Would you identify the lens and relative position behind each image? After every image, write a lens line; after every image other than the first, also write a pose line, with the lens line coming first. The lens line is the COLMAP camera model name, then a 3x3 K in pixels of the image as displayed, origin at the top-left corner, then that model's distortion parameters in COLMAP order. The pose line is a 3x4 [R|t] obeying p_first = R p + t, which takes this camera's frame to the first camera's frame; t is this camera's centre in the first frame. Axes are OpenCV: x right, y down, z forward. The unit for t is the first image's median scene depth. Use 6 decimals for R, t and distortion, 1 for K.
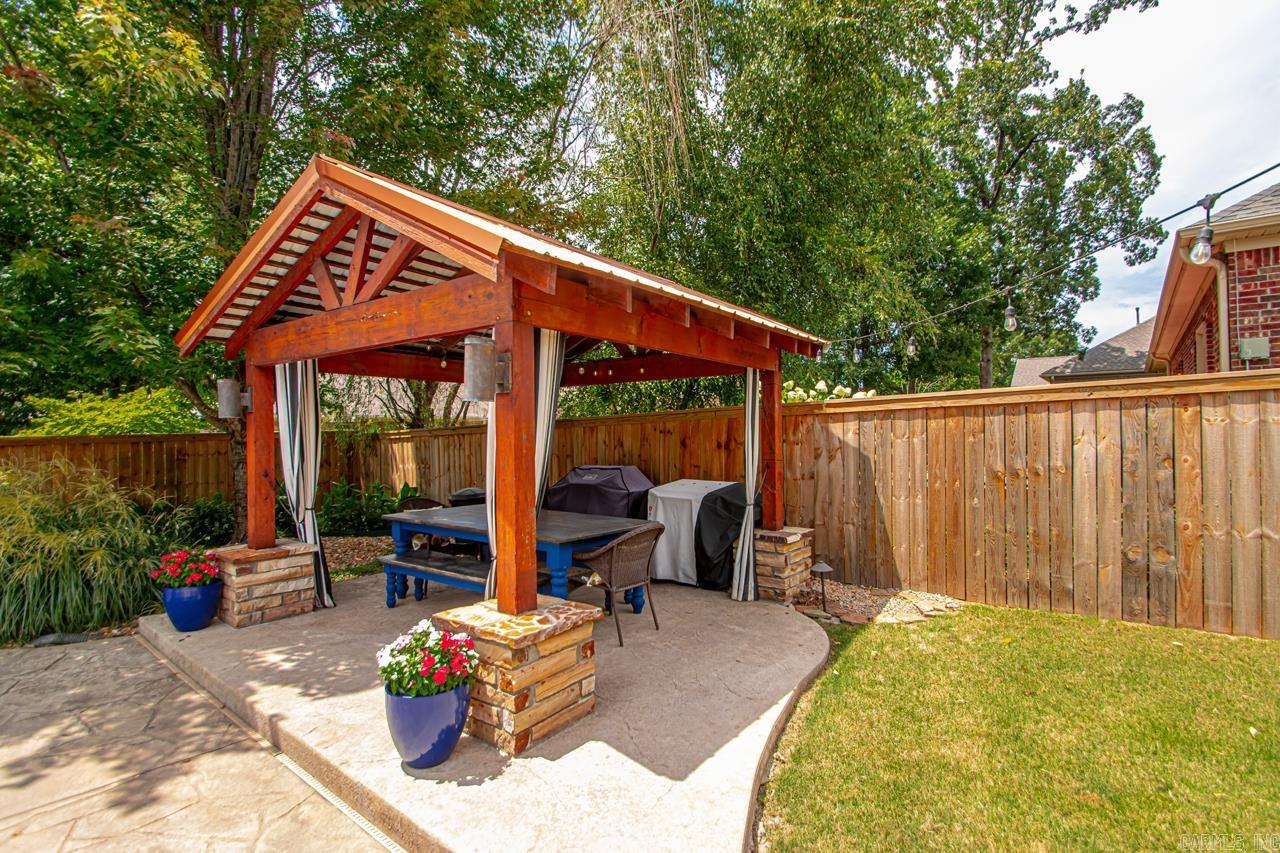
lens RADIAL K [[599.0, 0, 652.6], [0, 599.0, 429.5], [0, 0, 1]] dist [-0.012065, 0.000399]
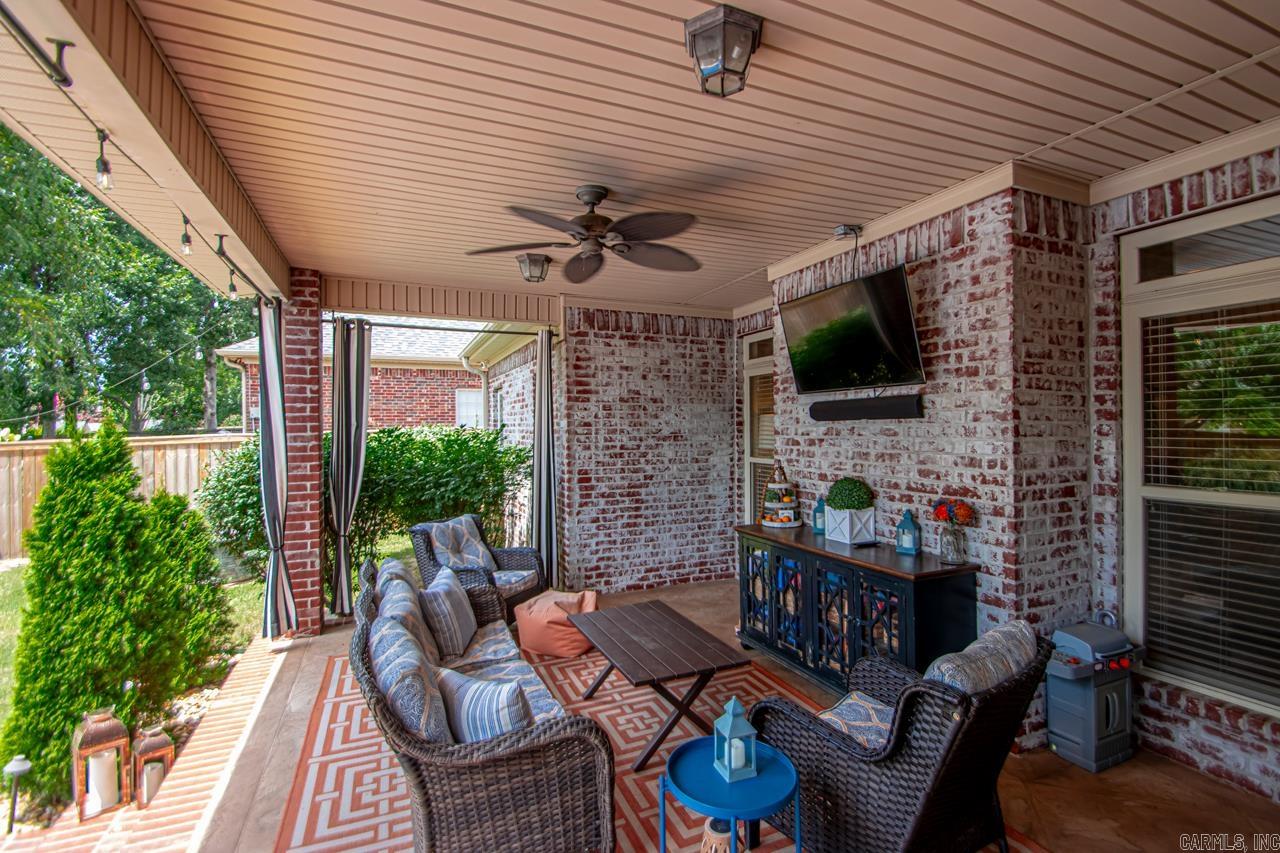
lens RADIAL K [[591.3, 0, 659.0], [0, 591.3, 428.8], [0, 0, 1]] dist [0.013580, -0.015495]
pose [[0.465352, -0.002325, 0.885123, -0.180676], [0.005771, 0.999983, -0.000407, -0.083918], [-0.885107, 0.005298, 0.465357, -1.381353]]
